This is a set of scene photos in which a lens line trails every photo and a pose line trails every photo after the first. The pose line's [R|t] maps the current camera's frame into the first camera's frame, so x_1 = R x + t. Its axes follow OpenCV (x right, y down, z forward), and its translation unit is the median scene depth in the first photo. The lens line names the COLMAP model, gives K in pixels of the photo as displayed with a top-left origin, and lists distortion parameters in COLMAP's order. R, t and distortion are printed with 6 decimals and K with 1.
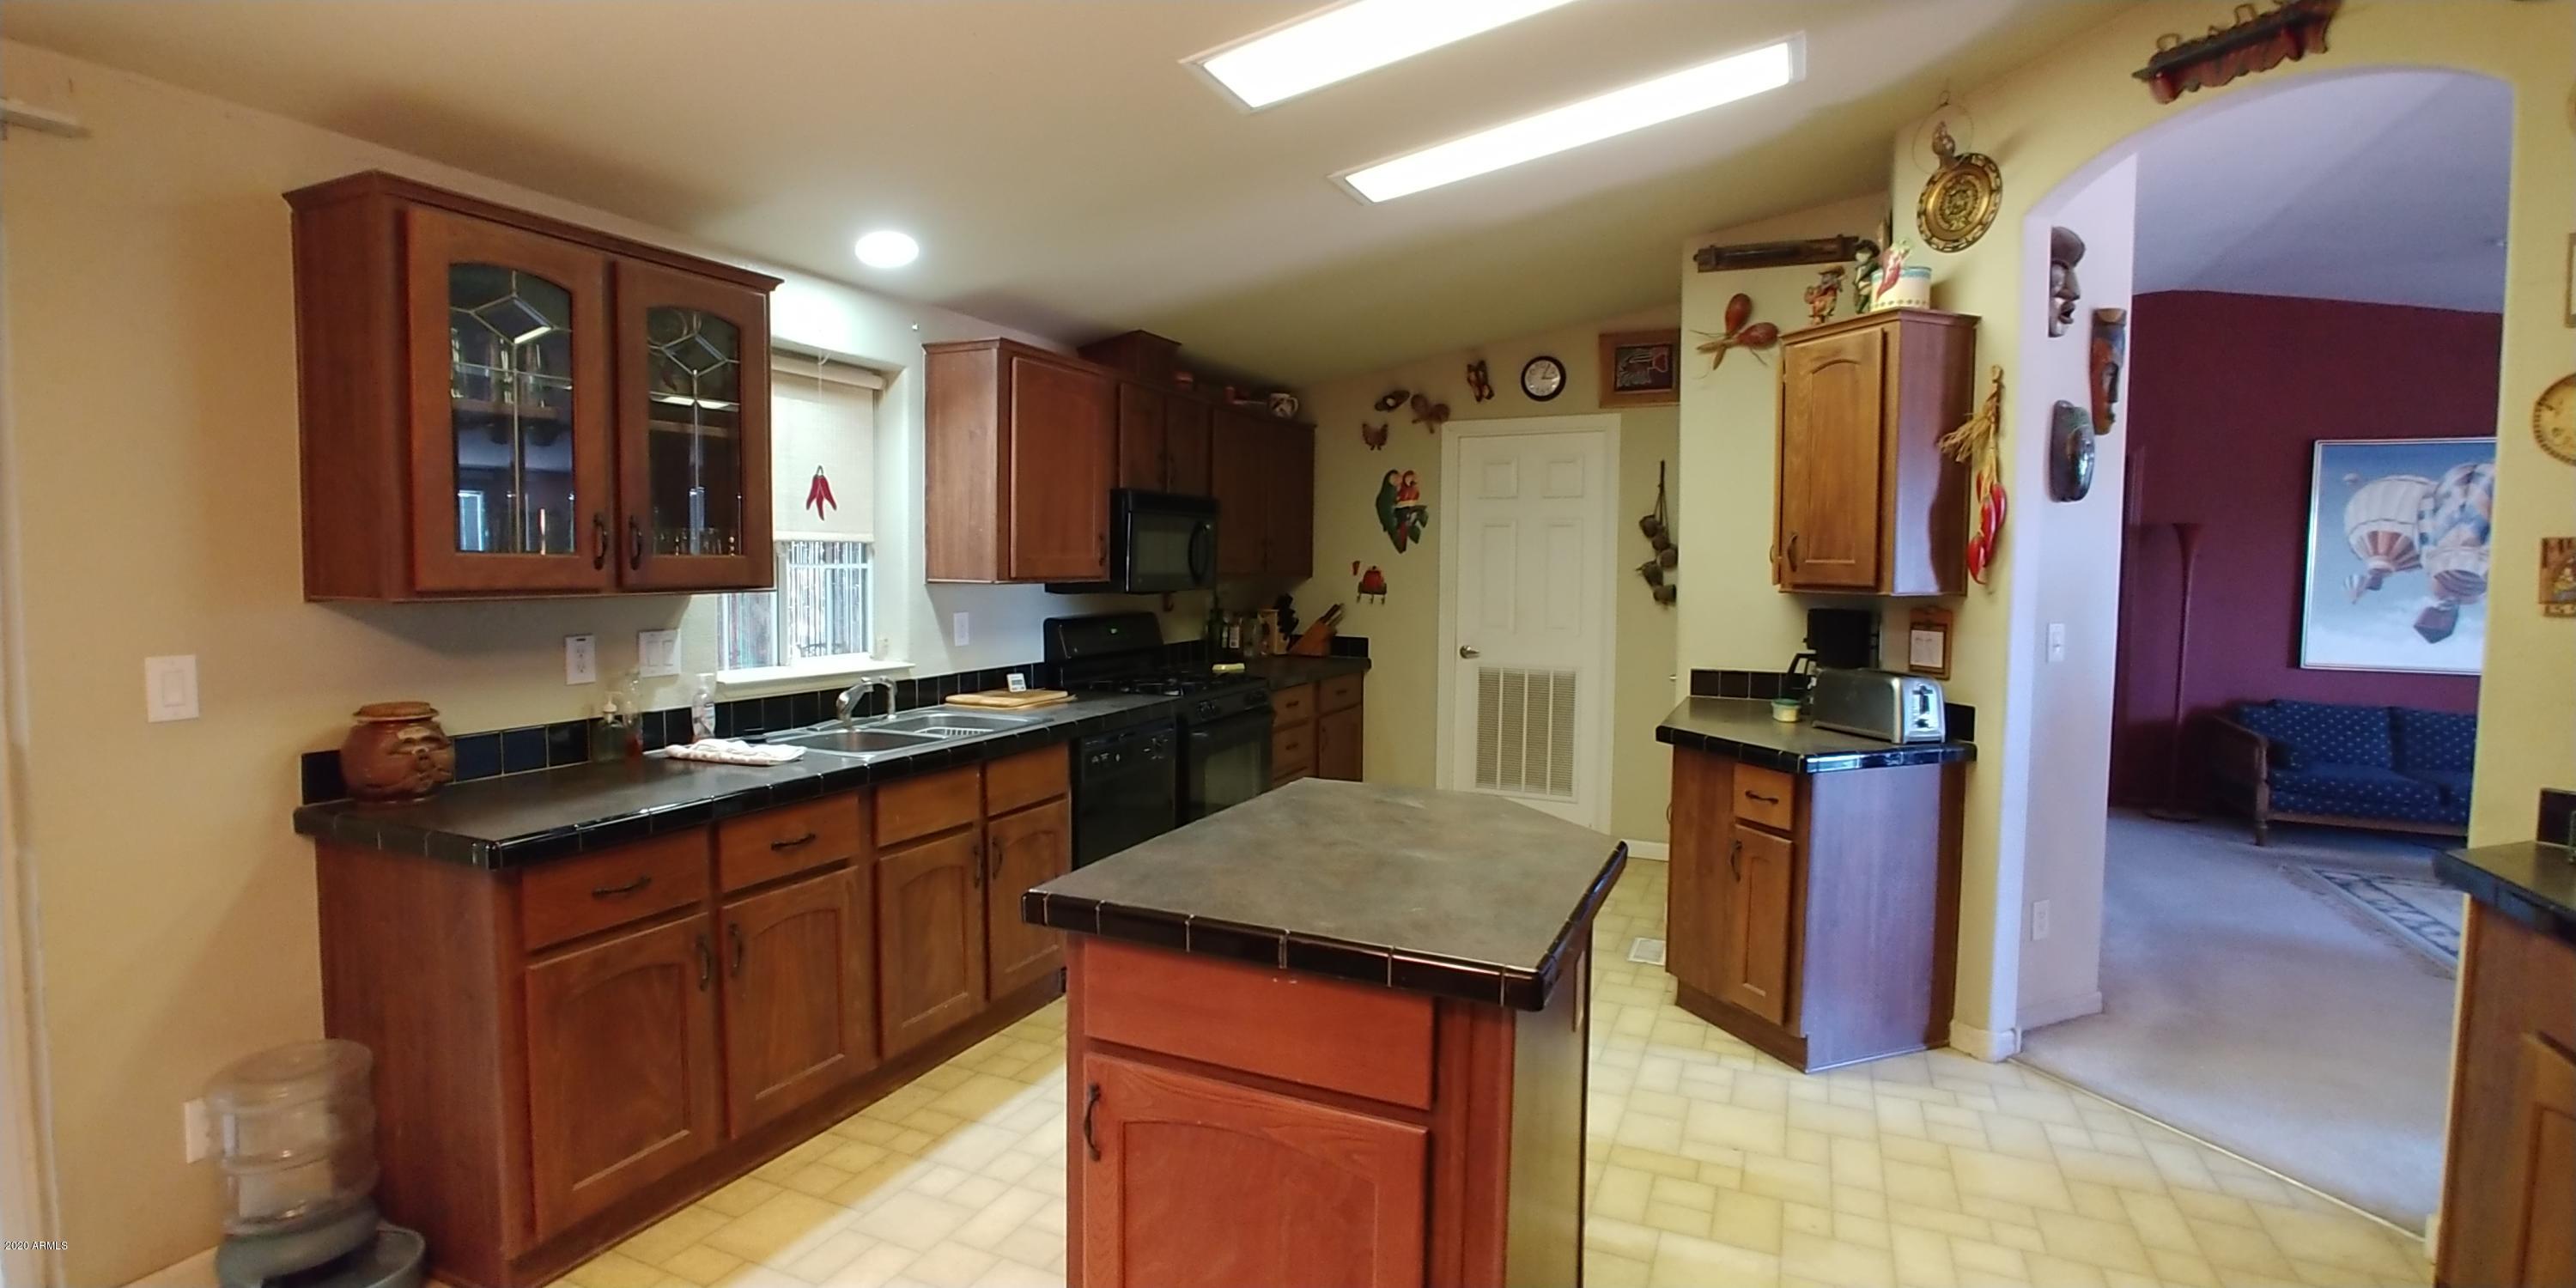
lens RADIAL K [[1181.6, 0, 1267.3], [0, 1181.6, 625.0], [0, 0, 1]] dist [-0.018723, 0.000793]
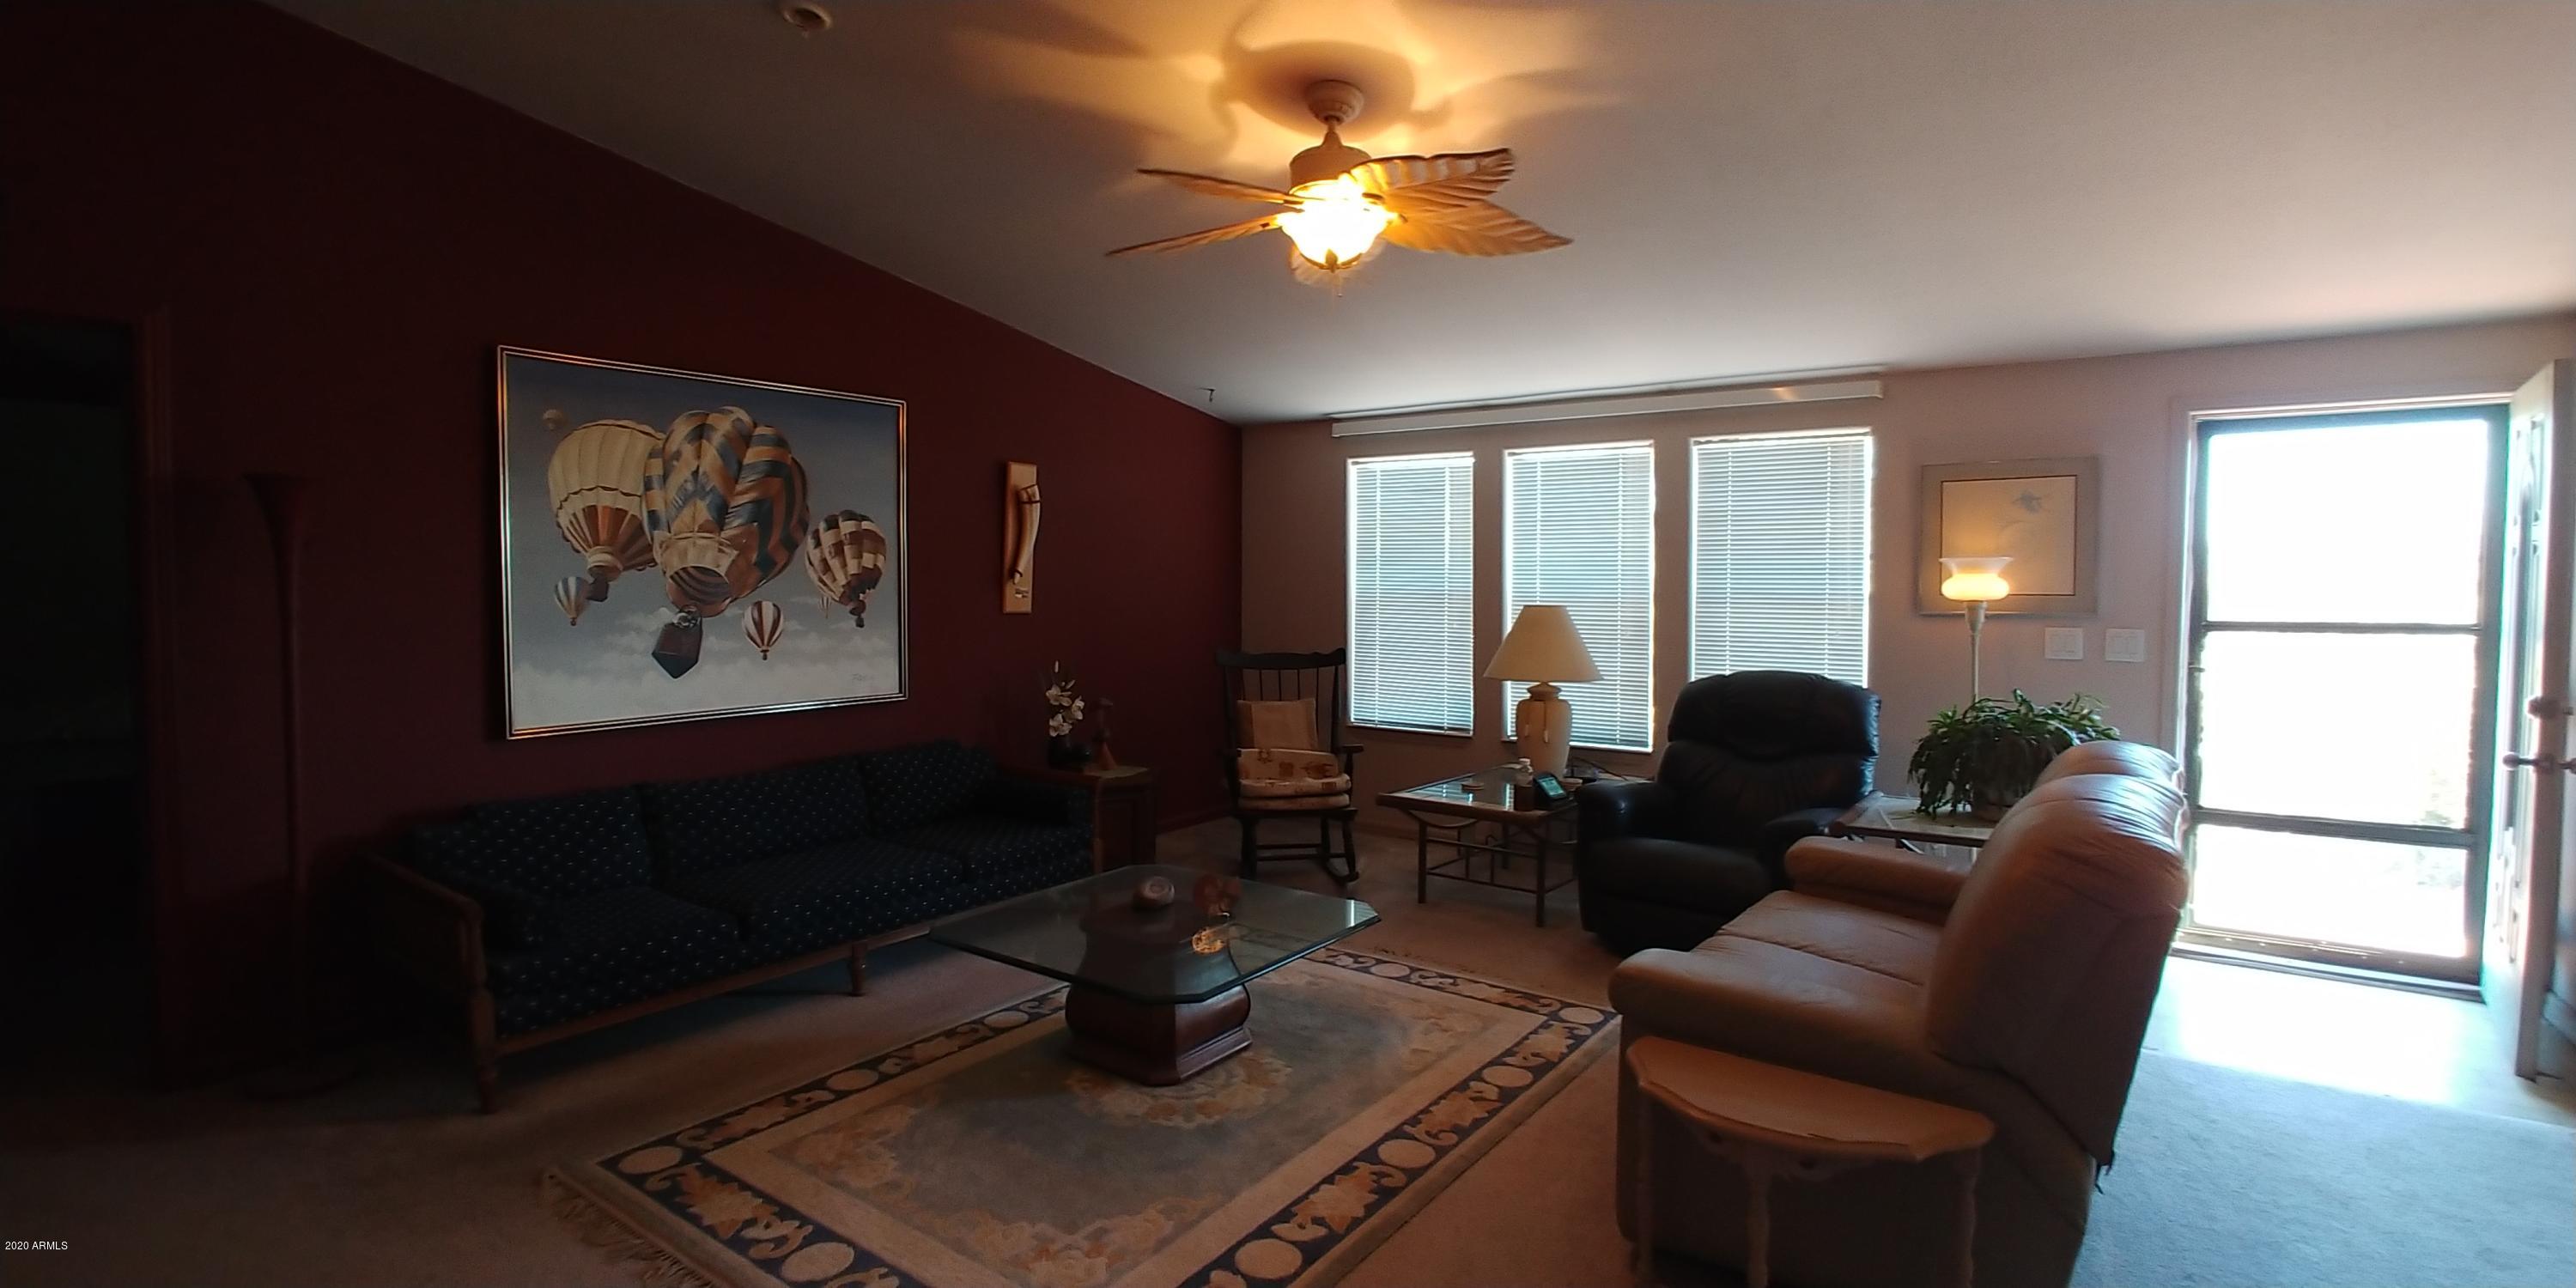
lens RADIAL K [[1181.6, 0, 1267.3], [0, 1181.6, 625.0], [0, 0, 1]] dist [-0.018723, 0.000793]
pose [[0.206501, -0.058714, 0.976683, 0.416705], [0.058185, 0.997168, 0.047643, -0.026655], [-0.976715, 0.046990, 0.209332, 0.526079]]
